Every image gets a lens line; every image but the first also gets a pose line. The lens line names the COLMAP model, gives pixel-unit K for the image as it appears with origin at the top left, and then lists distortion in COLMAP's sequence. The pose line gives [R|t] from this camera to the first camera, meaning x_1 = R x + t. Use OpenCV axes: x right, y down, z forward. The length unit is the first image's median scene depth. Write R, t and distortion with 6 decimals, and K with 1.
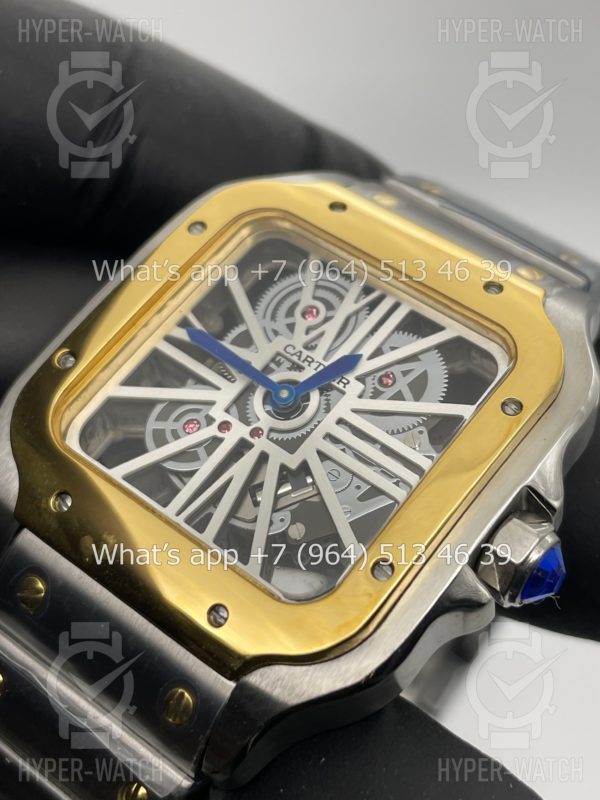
lens RADIAL K [[1212.3, 0, 300.0], [0, 1212.3, 400.0], [0, 0, 1]] dist [0.016526, -0.001855]
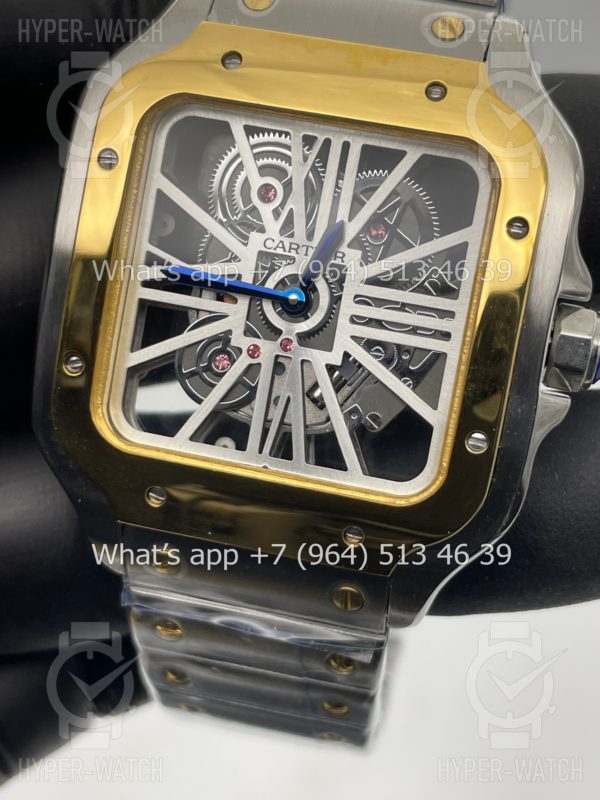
lens RADIAL K [[1212.3, 0, 300.0], [0, 1212.3, 400.0], [0, 0, 1]] dist [0.016526, -0.001855]
pose [[0.881436, -0.472234, -0.008103, -0.038996], [0.414162, 0.764570, 0.493865, -0.421999], [-0.227025, -0.438666, 0.869501, 0.099257]]
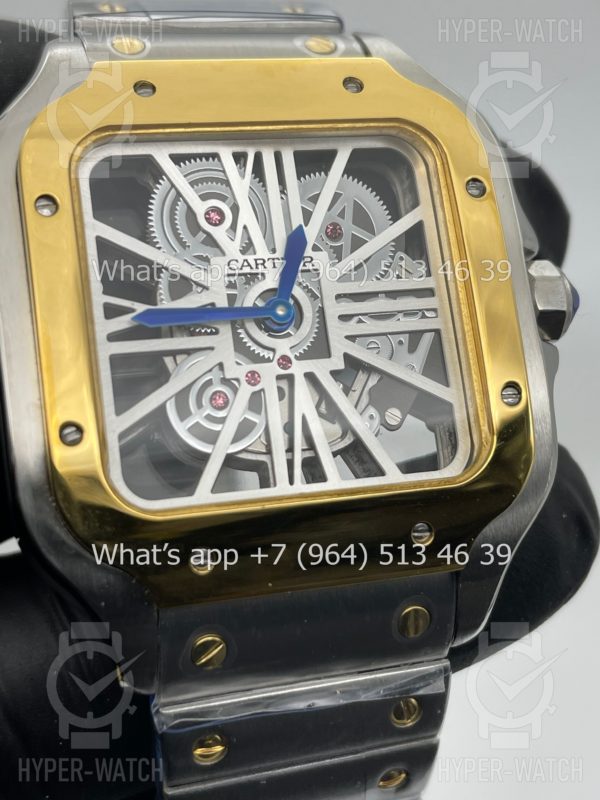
lens RADIAL K [[1212.3, 0, 300.0], [0, 1212.3, 400.0], [0, 0, 1]] dist [0.016526, -0.001855]
pose [[0.624170, -0.640302, 0.447688, -0.452606], [0.430883, 0.760105, 0.486394, -0.388791], [-0.651729, -0.110692, 0.750331, 0.287103]]
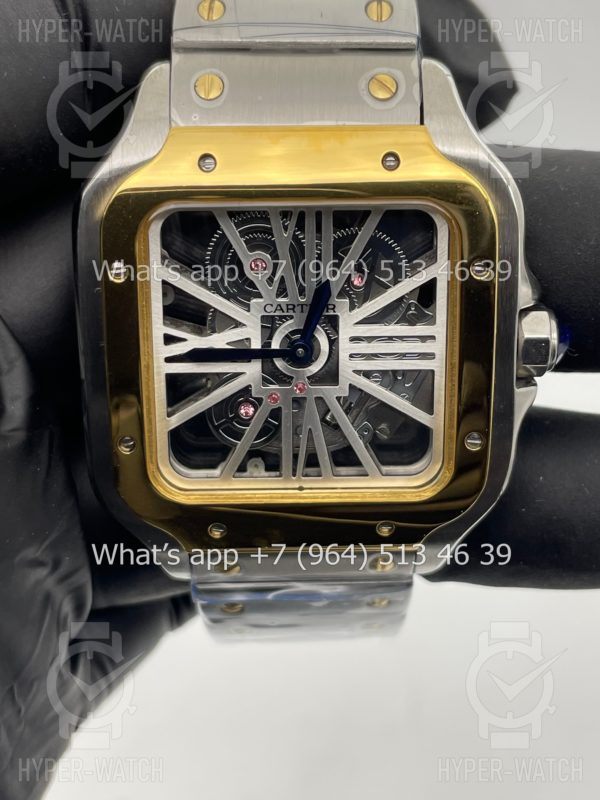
lens RADIAL K [[1212.3, 0, 300.0], [0, 1212.3, 400.0], [0, 0, 1]] dist [0.016526, -0.001855]
pose [[0.763781, -0.644747, -0.030653, -0.007240], [0.473073, 0.526839, 0.706147, -0.789932], [-0.439137, -0.553843, 0.707402, 0.148905]]
